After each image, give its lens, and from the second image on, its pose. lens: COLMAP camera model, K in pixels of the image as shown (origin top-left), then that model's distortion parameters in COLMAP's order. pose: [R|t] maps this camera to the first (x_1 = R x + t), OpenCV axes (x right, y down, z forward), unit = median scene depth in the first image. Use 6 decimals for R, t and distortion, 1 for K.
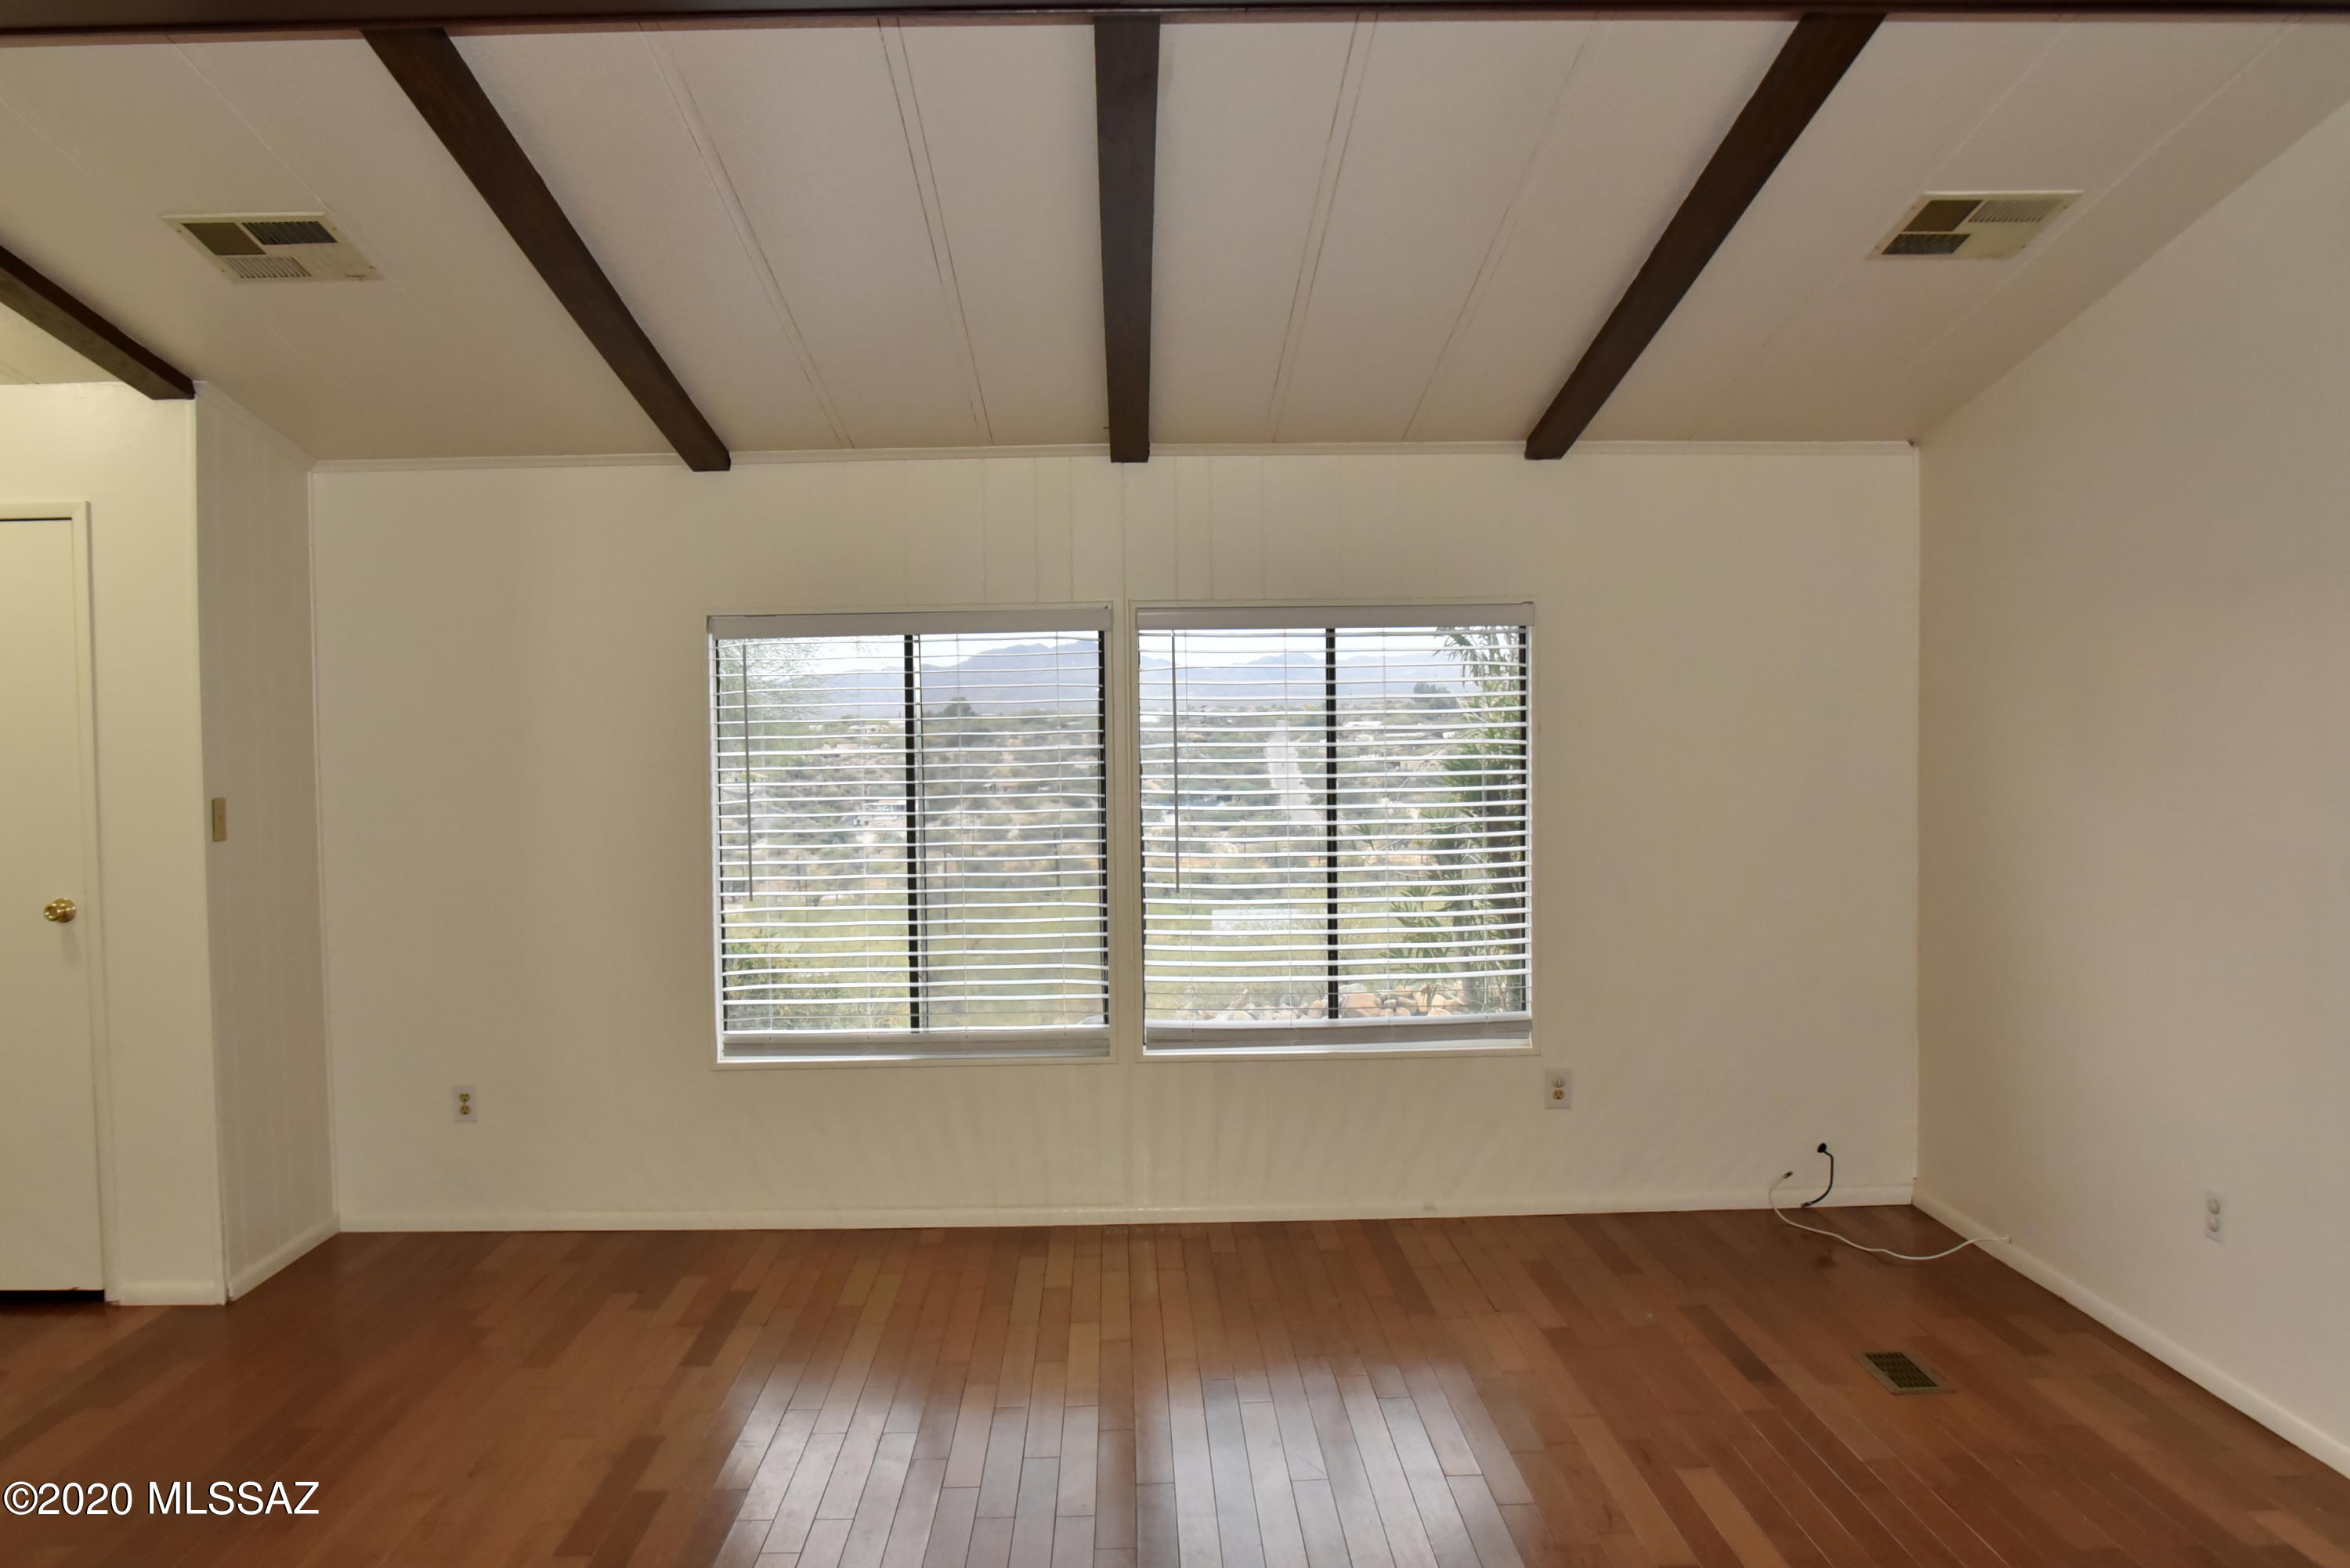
lens RADIAL K [[2008.6, 0, 1159.3], [0, 2008.6, 805.2], [0, 0, 1]] dist [-0.106613, 0.079375]
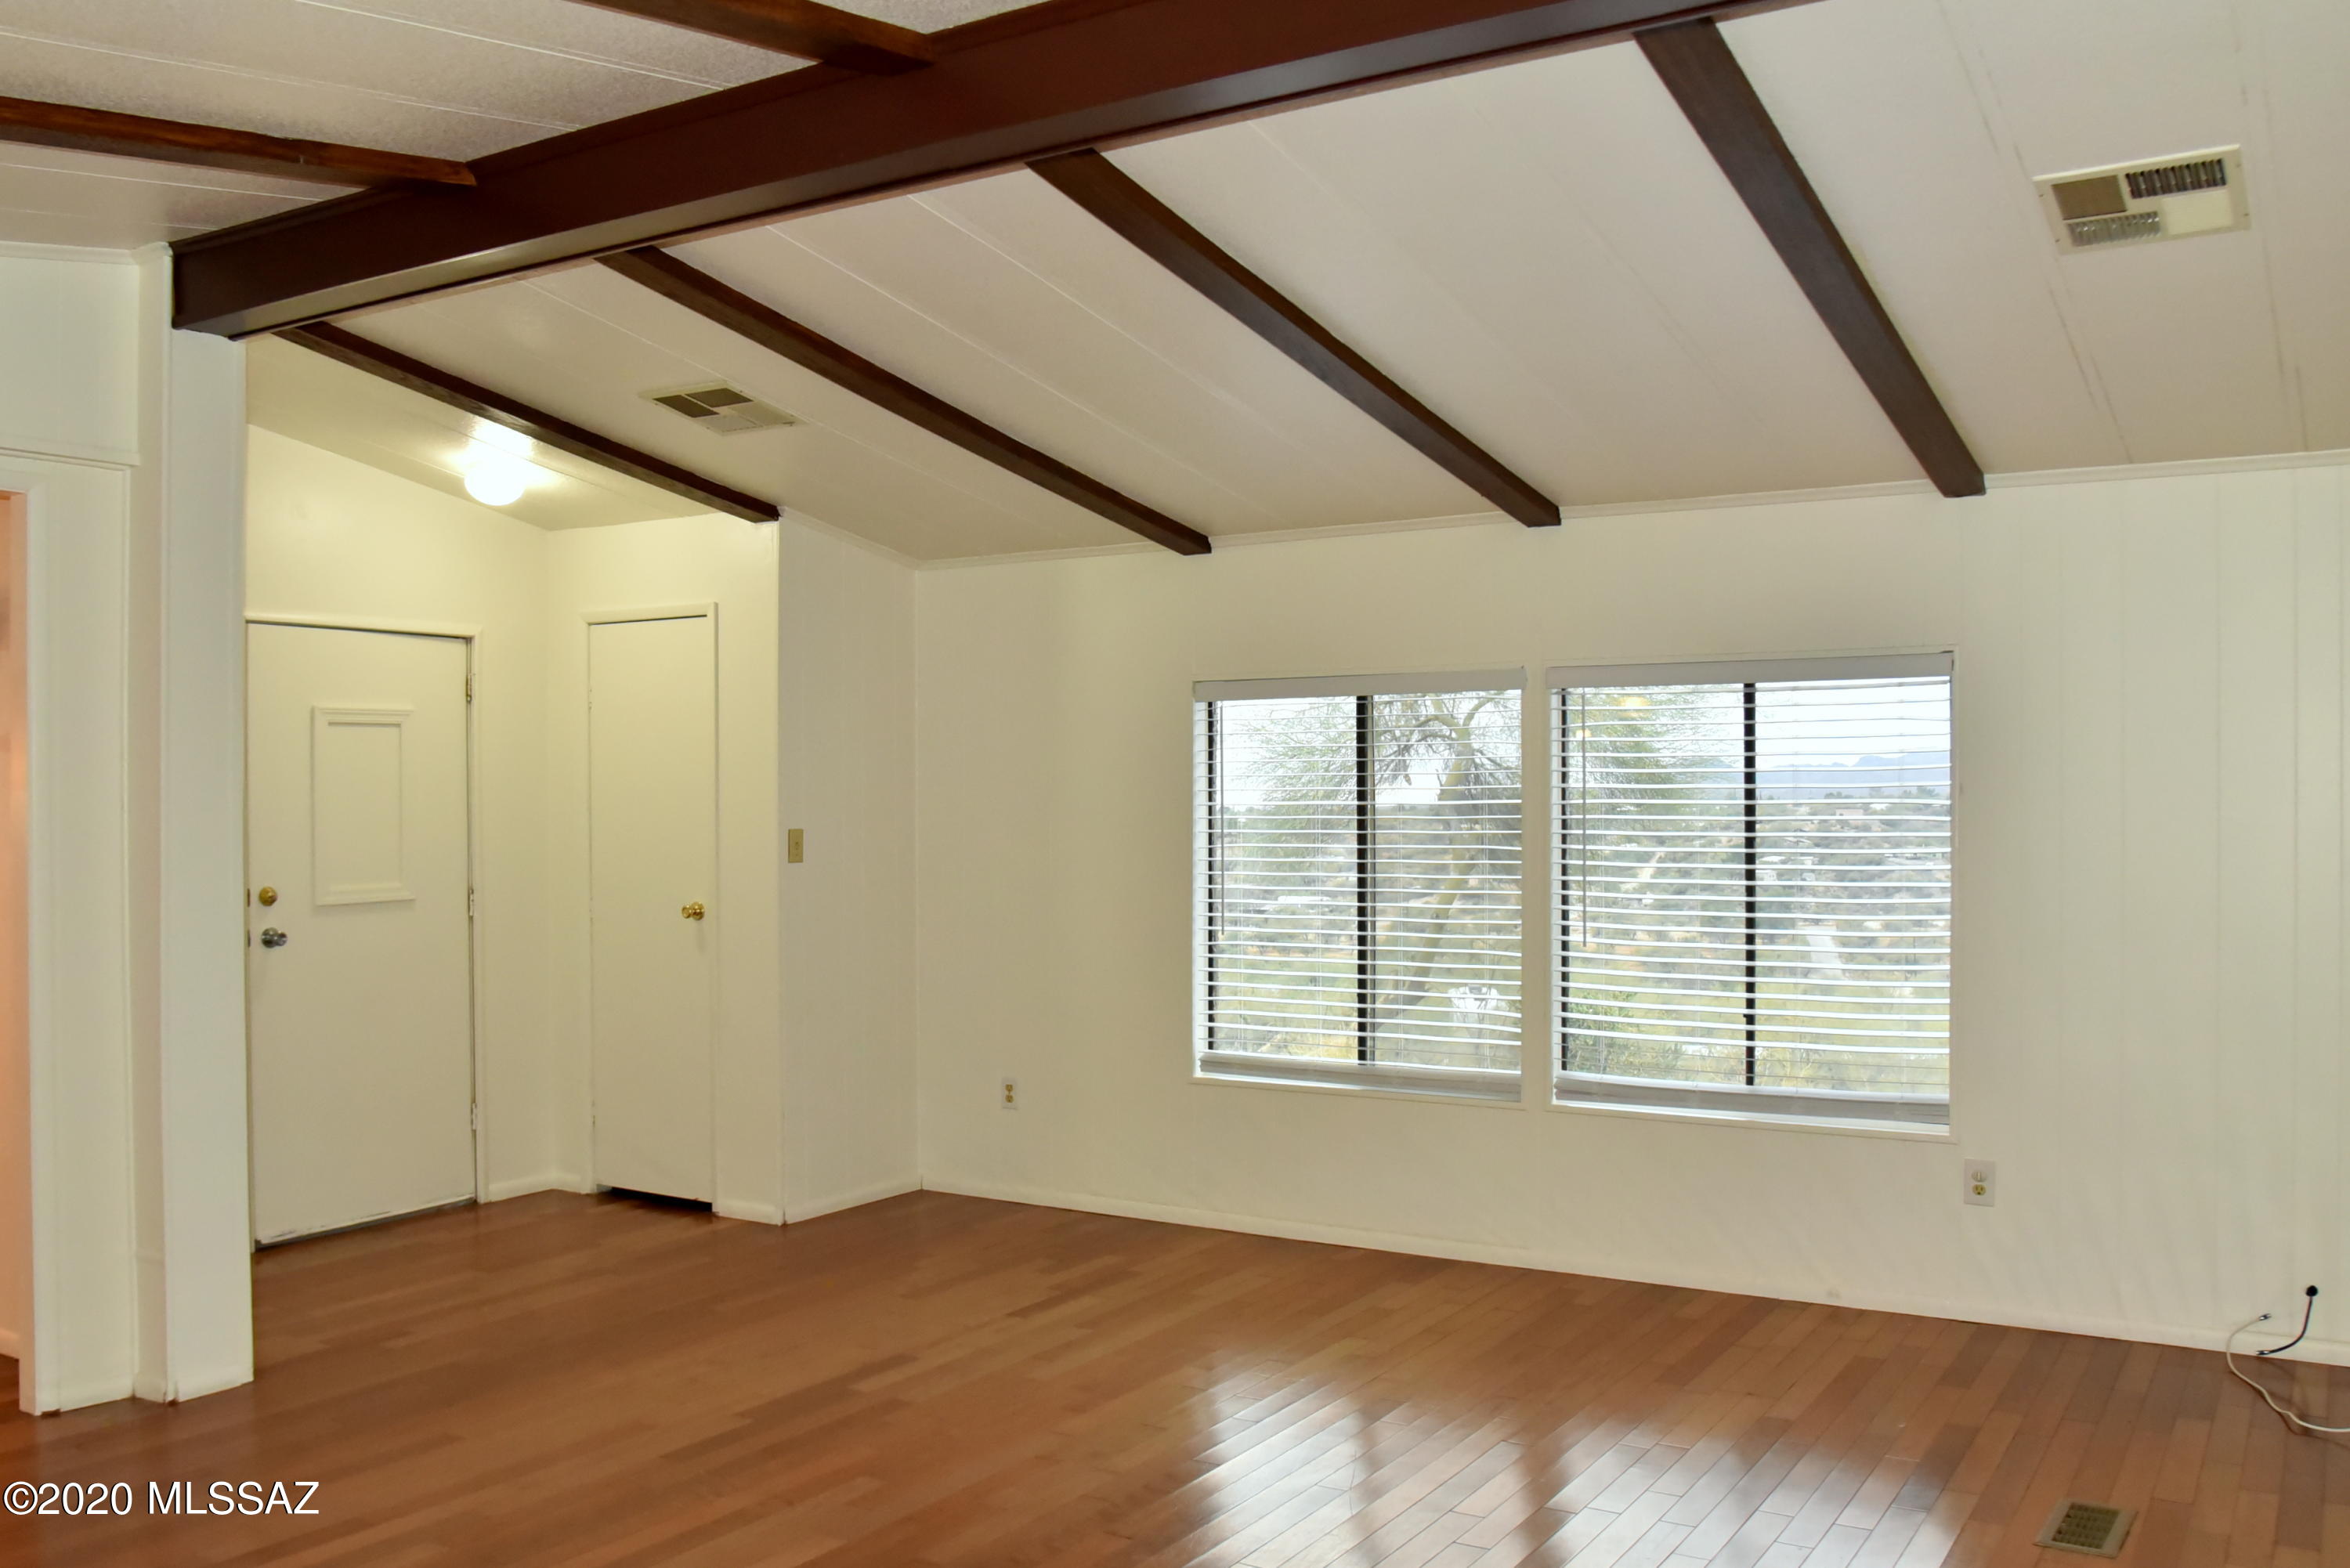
lens RADIAL K [[2008.6, 0, 1157.0], [0, 2008.6, 799.9], [0, 0, 1]] dist [-0.106613, 0.079375]
pose [[0.833355, 0.012603, -0.552594, 0.386908], [-0.033424, 0.999060, -0.027621, 0.004860], [0.551726, 0.041488, 0.832993, 0.038114]]
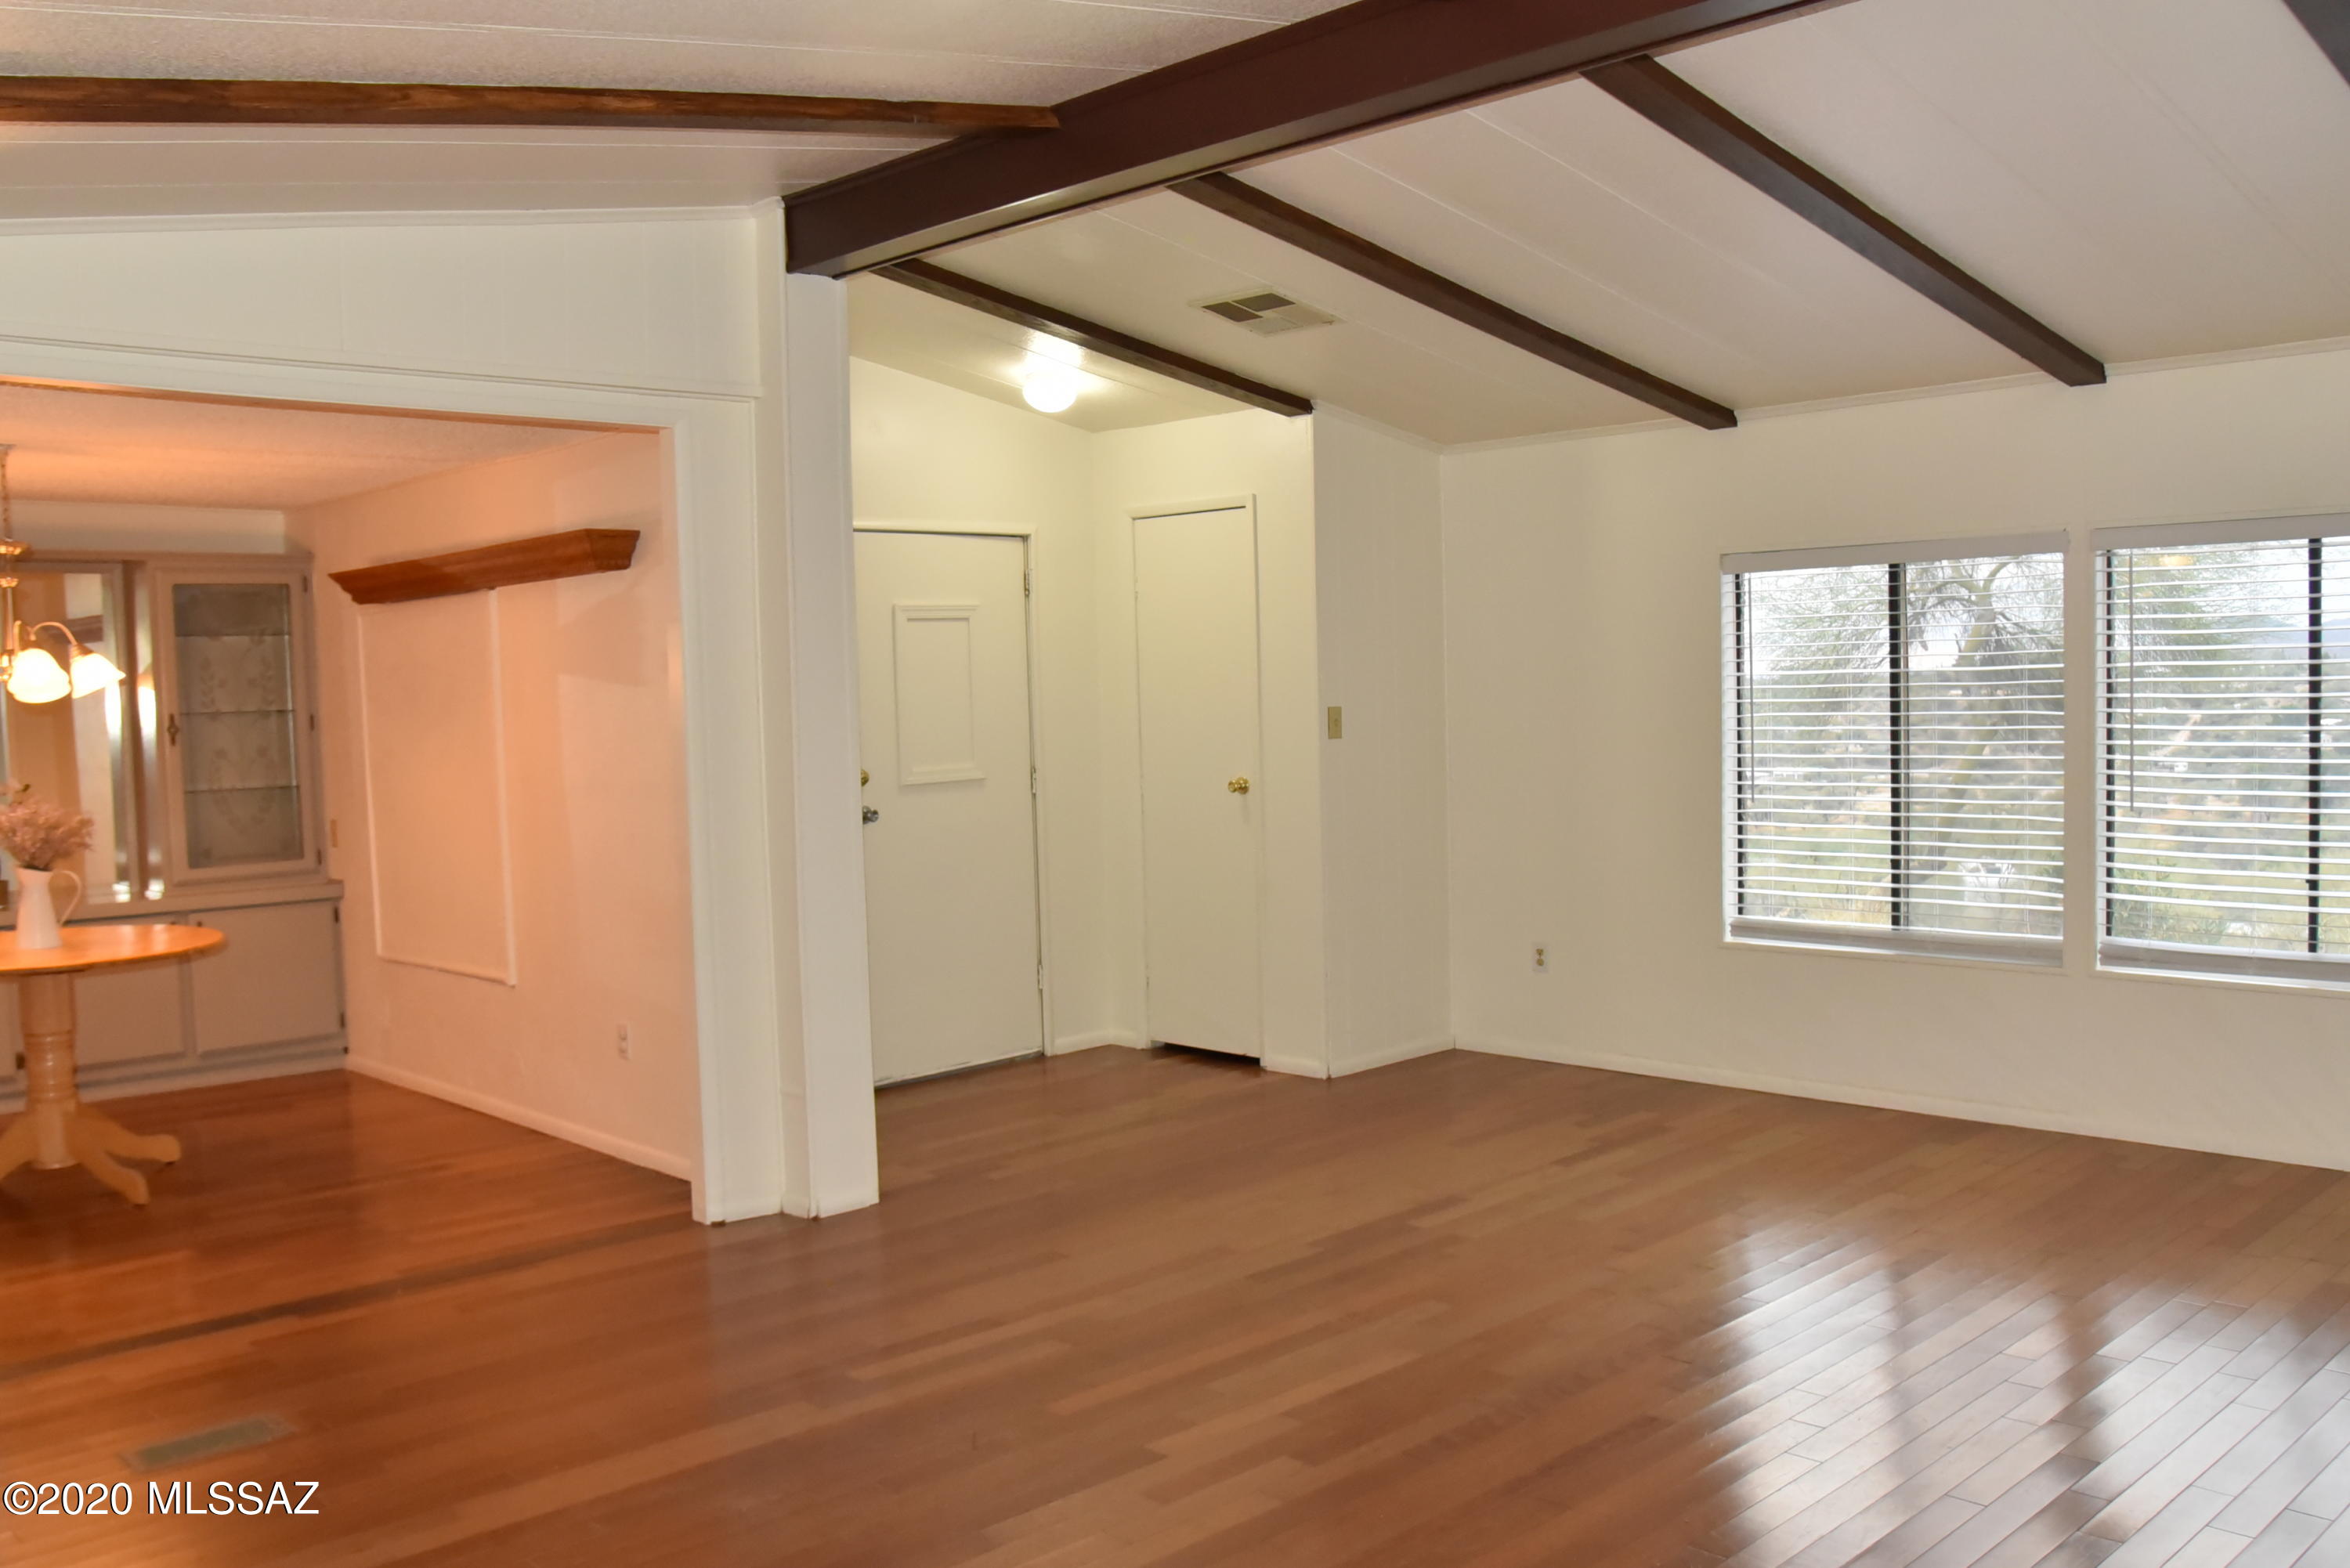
lens RADIAL K [[2008.6, 0, 1146.7], [0, 2008.6, 802.6], [0, 0, 1]] dist [-0.106613, 0.079375]
pose [[0.676029, 0.040661, -0.735753, 0.399703], [-0.015143, 0.999032, 0.041297, 0.006368], [0.736720, -0.016777, 0.675990, -0.025513]]
